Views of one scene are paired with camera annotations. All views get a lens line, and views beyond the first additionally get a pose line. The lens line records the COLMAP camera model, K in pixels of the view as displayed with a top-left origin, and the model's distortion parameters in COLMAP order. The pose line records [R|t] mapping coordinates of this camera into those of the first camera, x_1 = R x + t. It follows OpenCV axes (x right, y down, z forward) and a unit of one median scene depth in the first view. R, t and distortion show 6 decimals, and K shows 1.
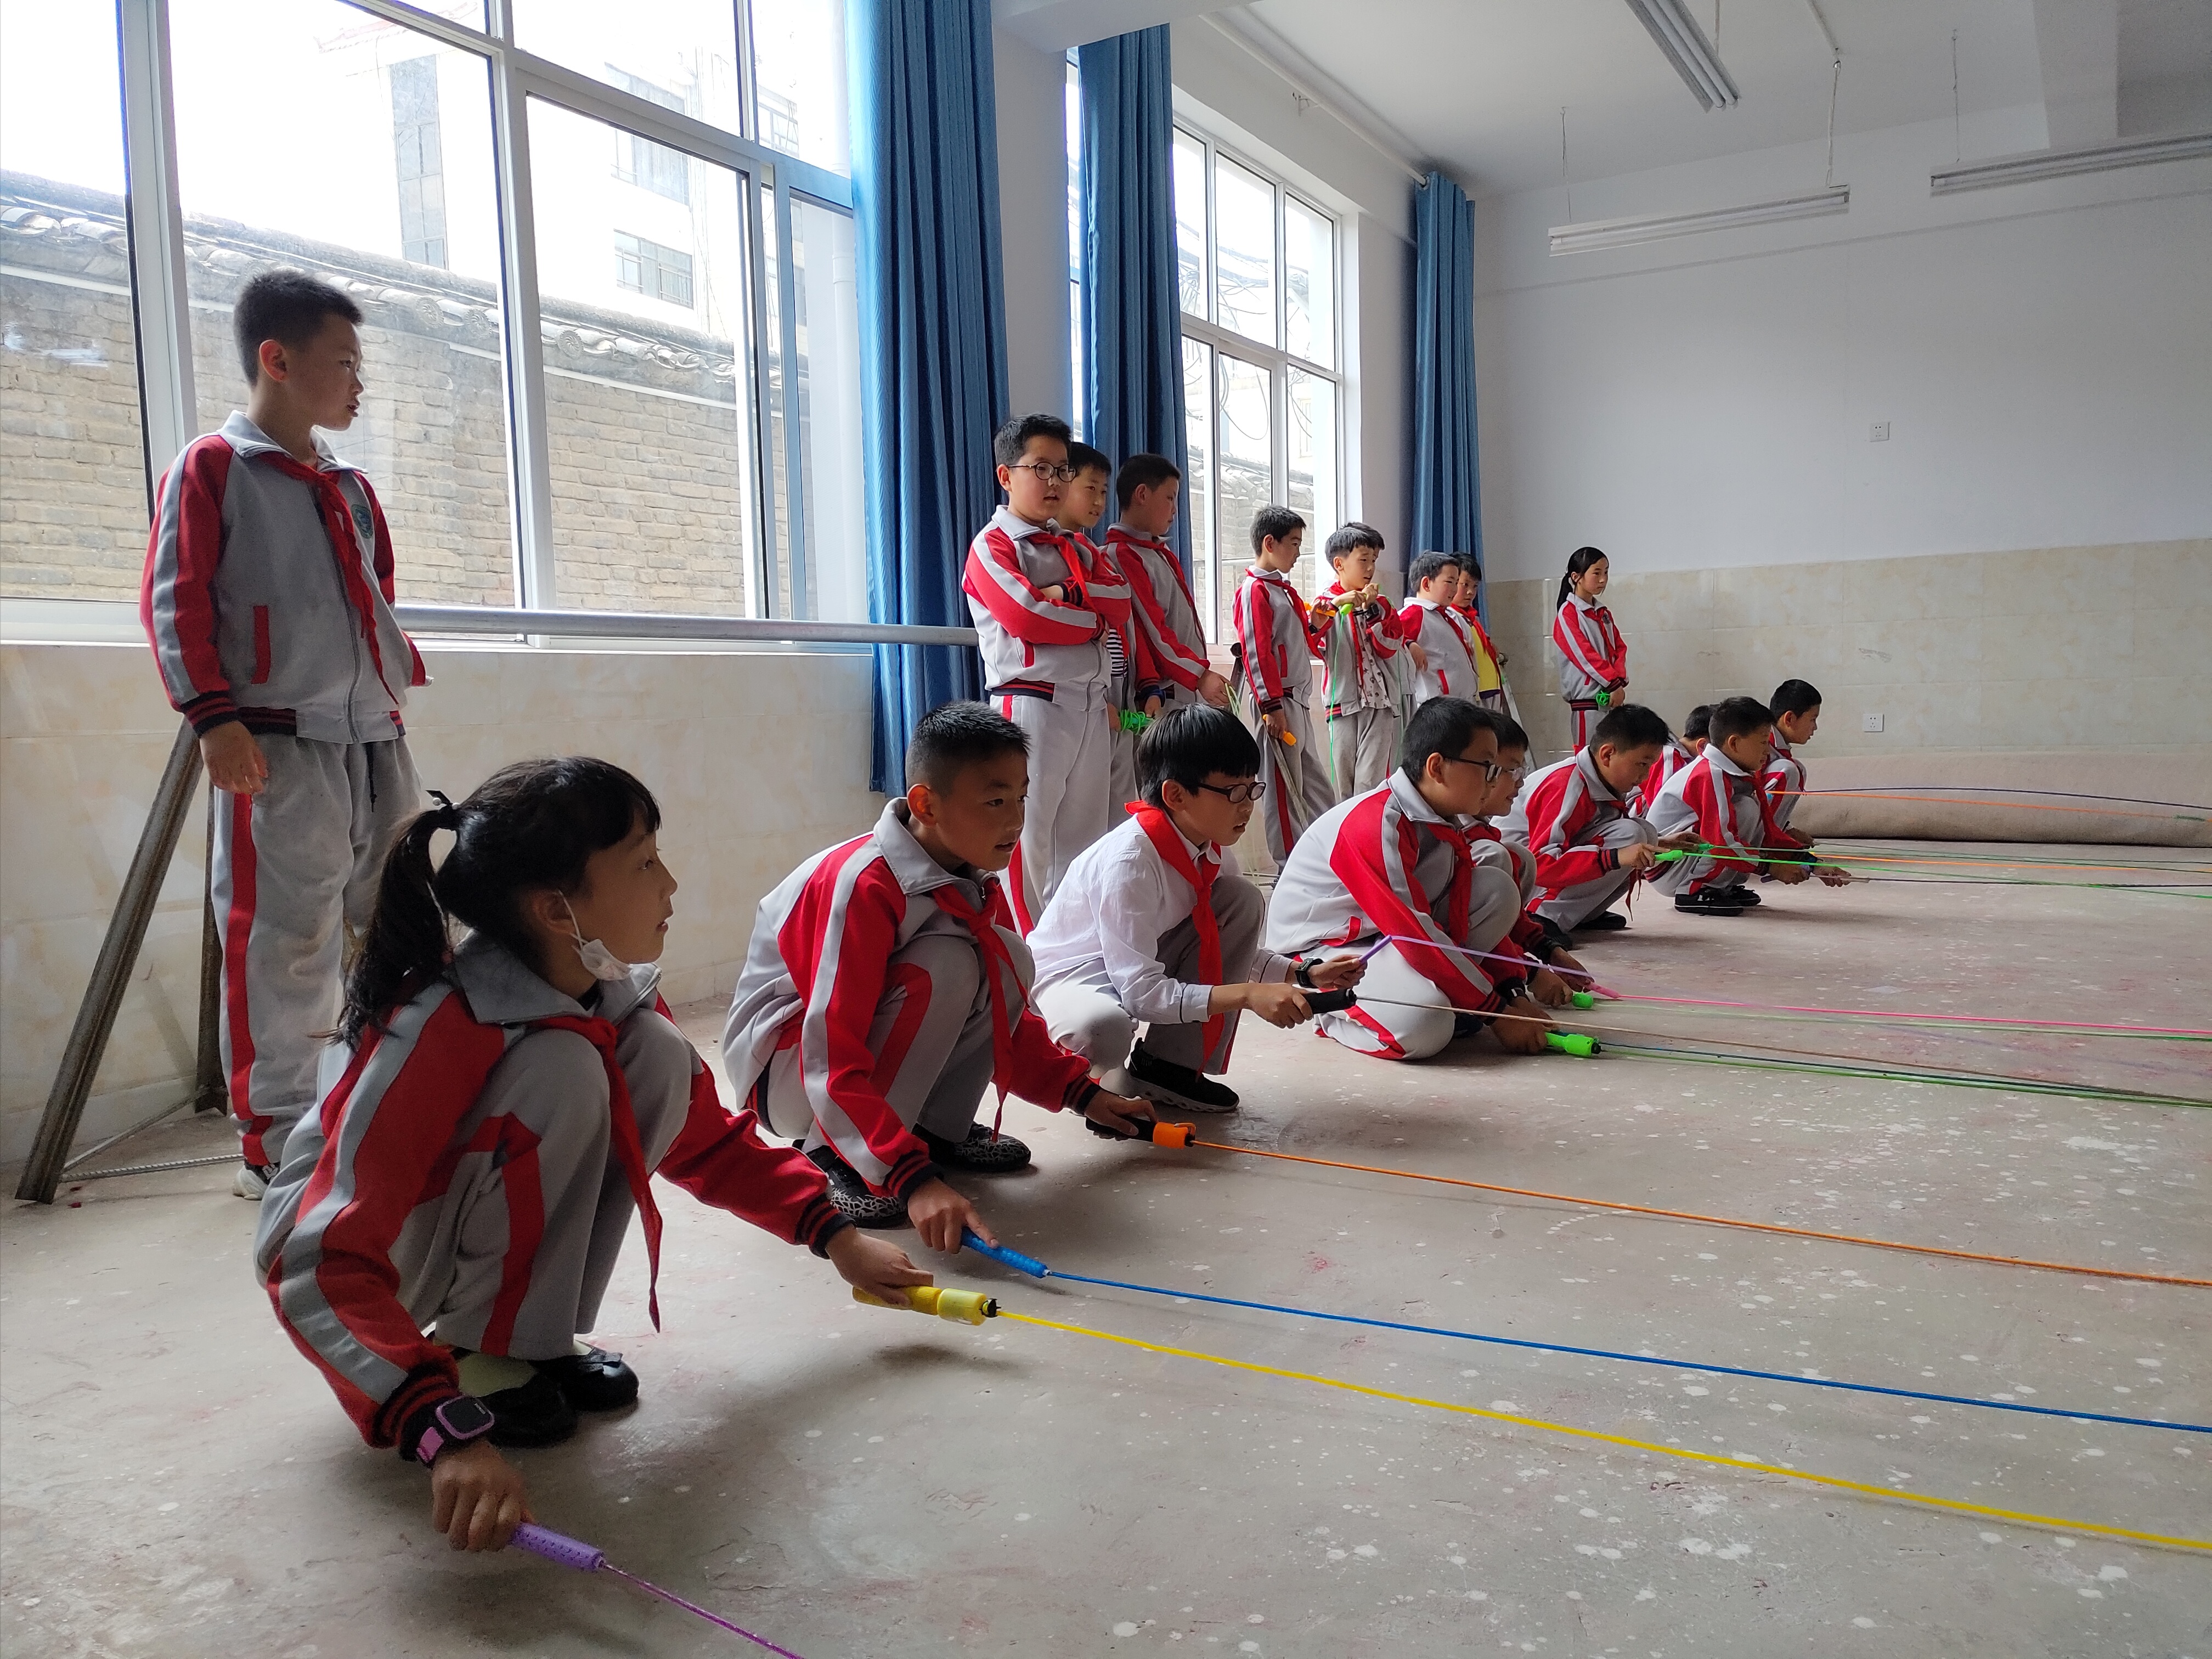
lens RADIAL K [[1772.3, 0, 1137.3], [0, 1772.3, 836.1], [0, 0, 1]] dist [0.029244, 0.002281]
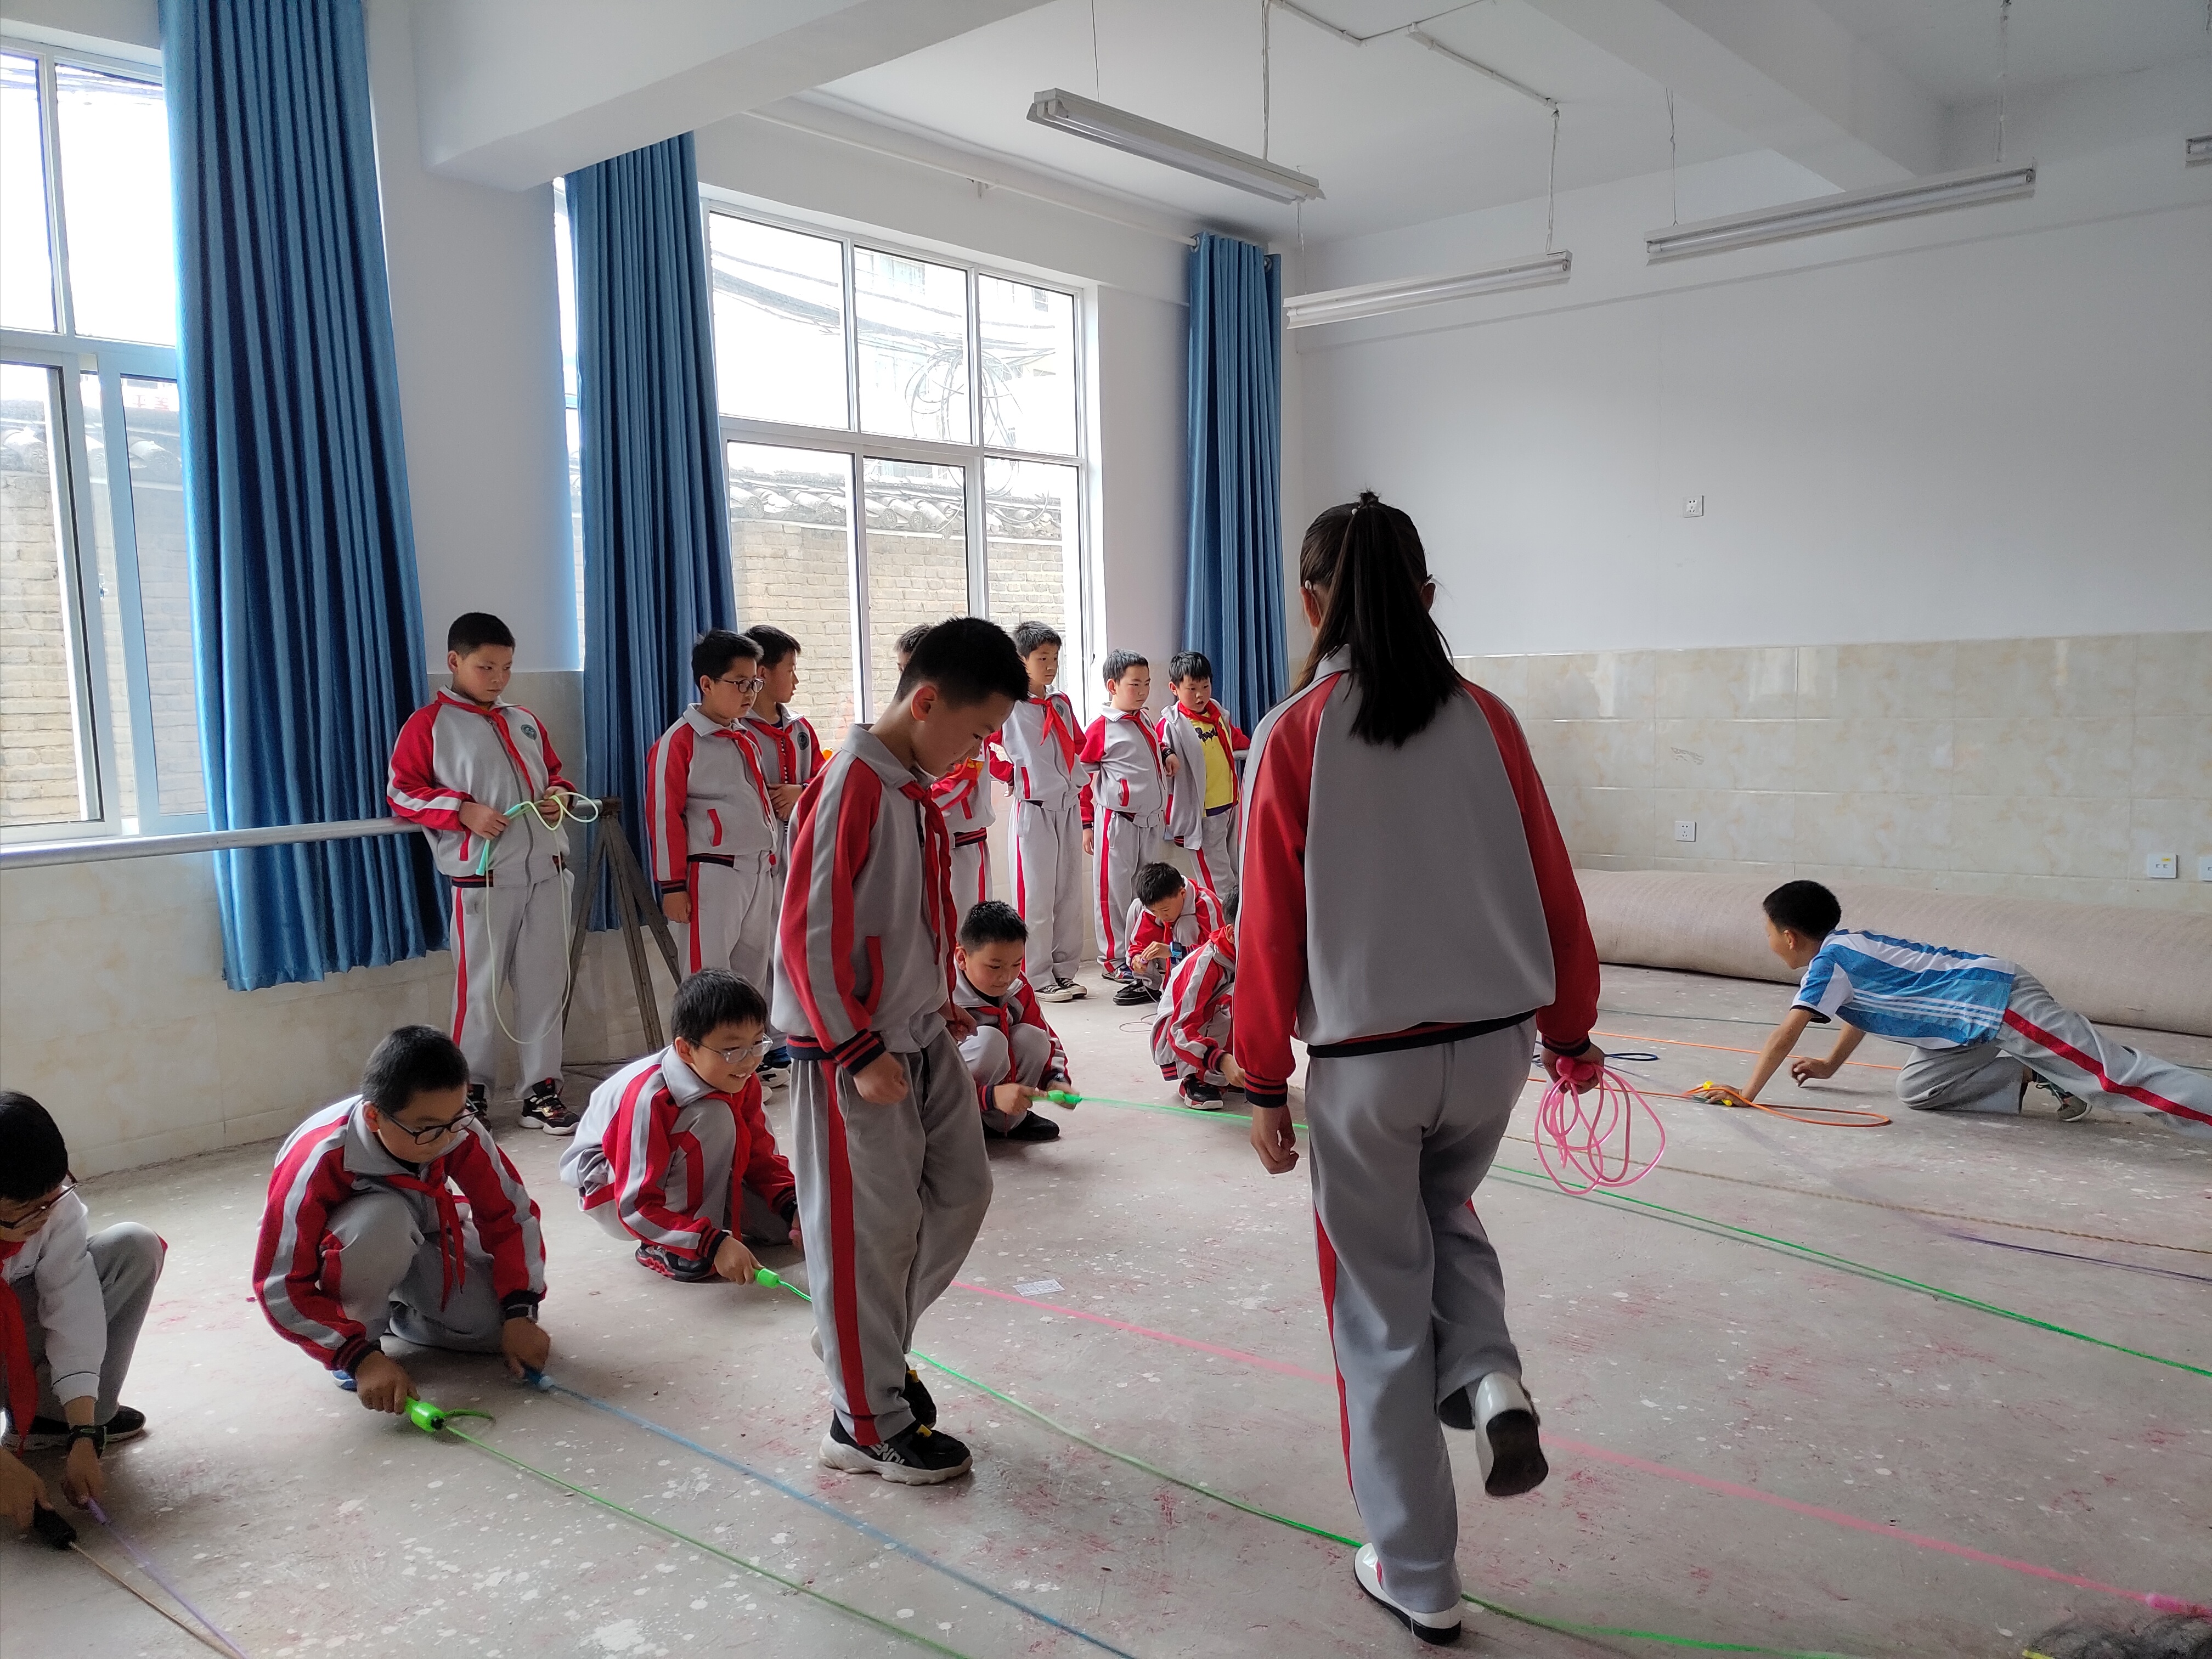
lens RADIAL K [[1772.3, 0, 1095.2], [0, 1772.3, 853.1], [0, 0, 1]] dist [0.029244, 0.002281]
pose [[0.981480, 0.021135, -0.190395, 0.385564], [-0.015332, 0.999373, 0.031900, -0.100845], [0.190950, -0.028390, 0.981189, 0.085769]]
